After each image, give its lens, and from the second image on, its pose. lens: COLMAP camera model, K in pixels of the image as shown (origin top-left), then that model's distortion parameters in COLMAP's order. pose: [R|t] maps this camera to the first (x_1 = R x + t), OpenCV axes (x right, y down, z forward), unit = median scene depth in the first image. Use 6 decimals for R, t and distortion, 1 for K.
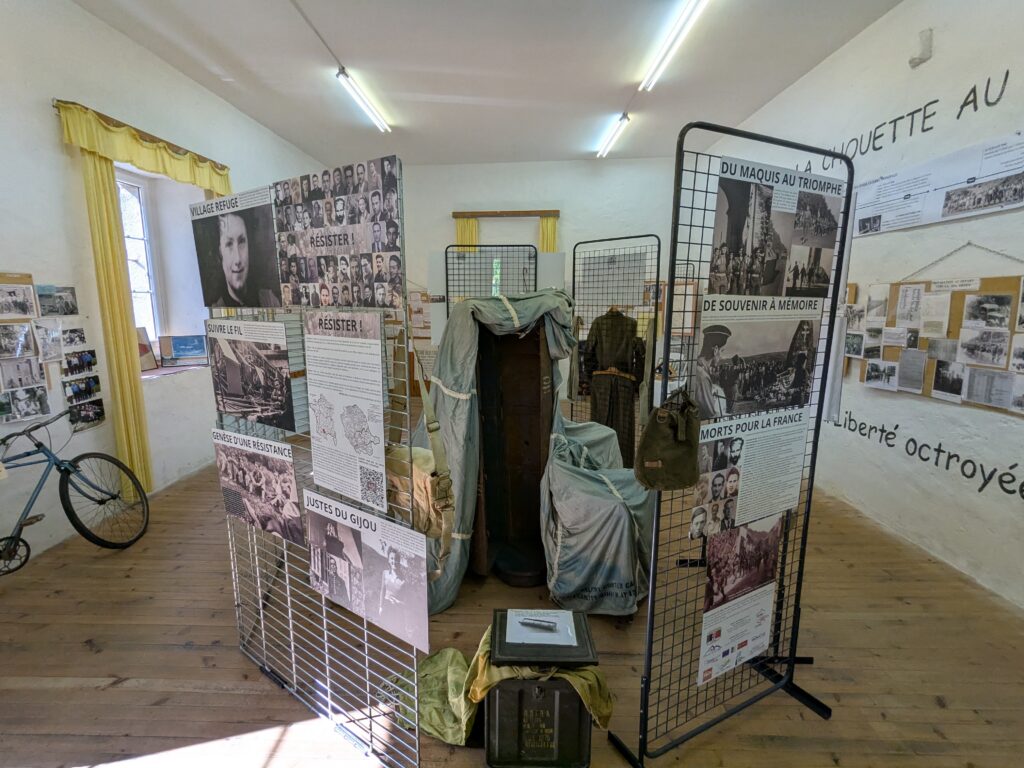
lens RADIAL K [[485.3, 0, 512.6], [0, 485.3, 382.9], [0, 0, 1]] dist [-0.003781, 0.002290]
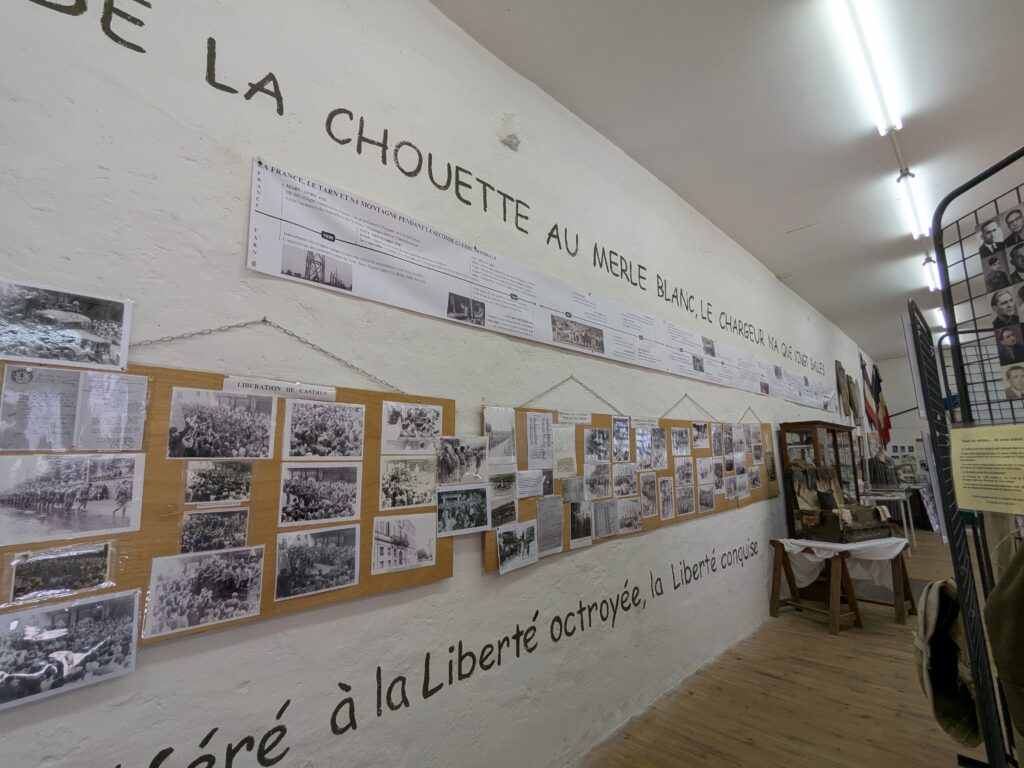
lens RADIAL K [[485.3, 0, 512.6], [0, 485.3, 382.9], [0, 0, 1]] dist [-0.003781, 0.002290]
pose [[-0.713002, 0.126800, 0.689601, 0.347022], [0.140124, 0.989440, -0.037054, -0.249302], [-0.687018, 0.070210, -0.723241, 1.740936]]
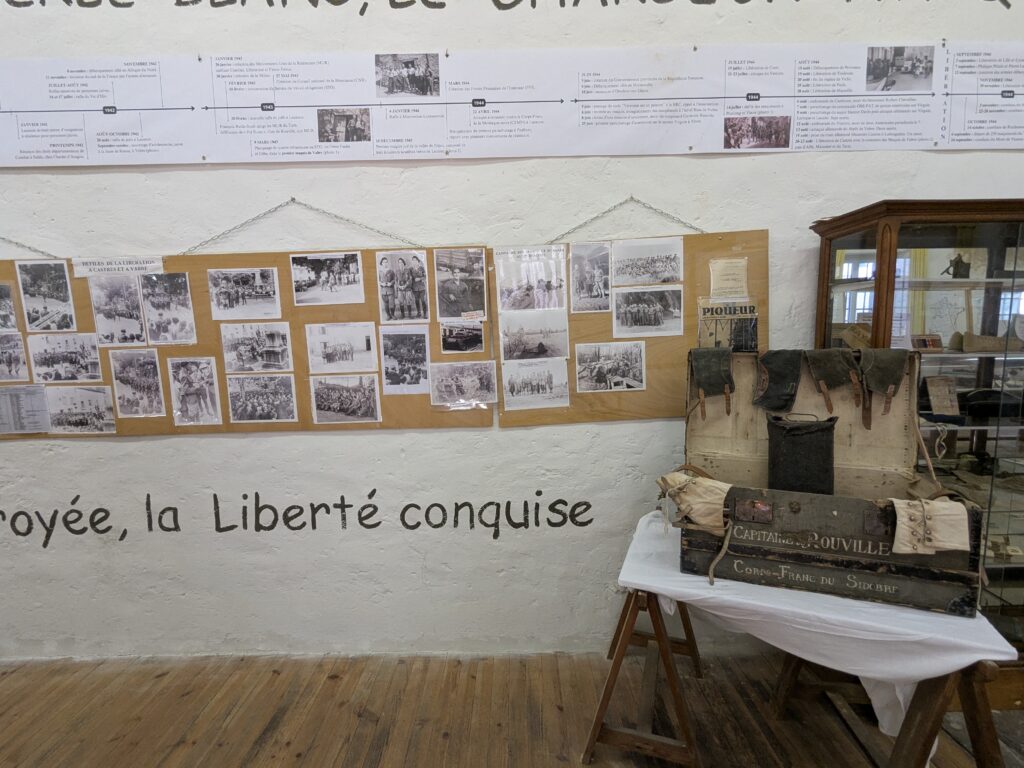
lens RADIAL K [[465.5, 0, 511.1], [0, 465.5, 377.4], [0, 0, 1]] dist [-0.001593, 0.000755]
pose [[-0.002281, -0.105258, 0.994442, 0.259647], [0.185783, 0.977088, 0.103847, 0.025741], [-0.982588, 0.184988, 0.017326, 0.217812]]
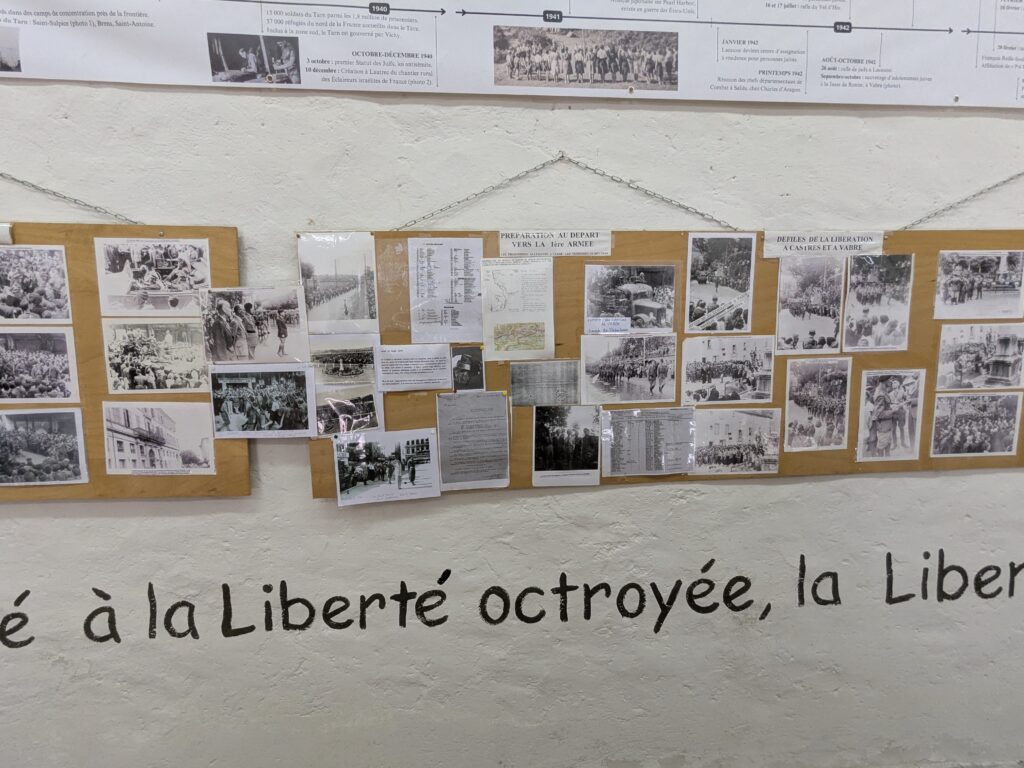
lens RADIAL K [[485.3, 0, 512.6], [0, 485.3, 382.9], [0, 0, 1]] dist [-0.003781, 0.002290]
pose [[-0.072064, -0.091411, 0.993202, 0.441856], [0.177271, 0.978763, 0.102944, -0.125845], [-0.981520, 0.183485, -0.054330, 1.085102]]
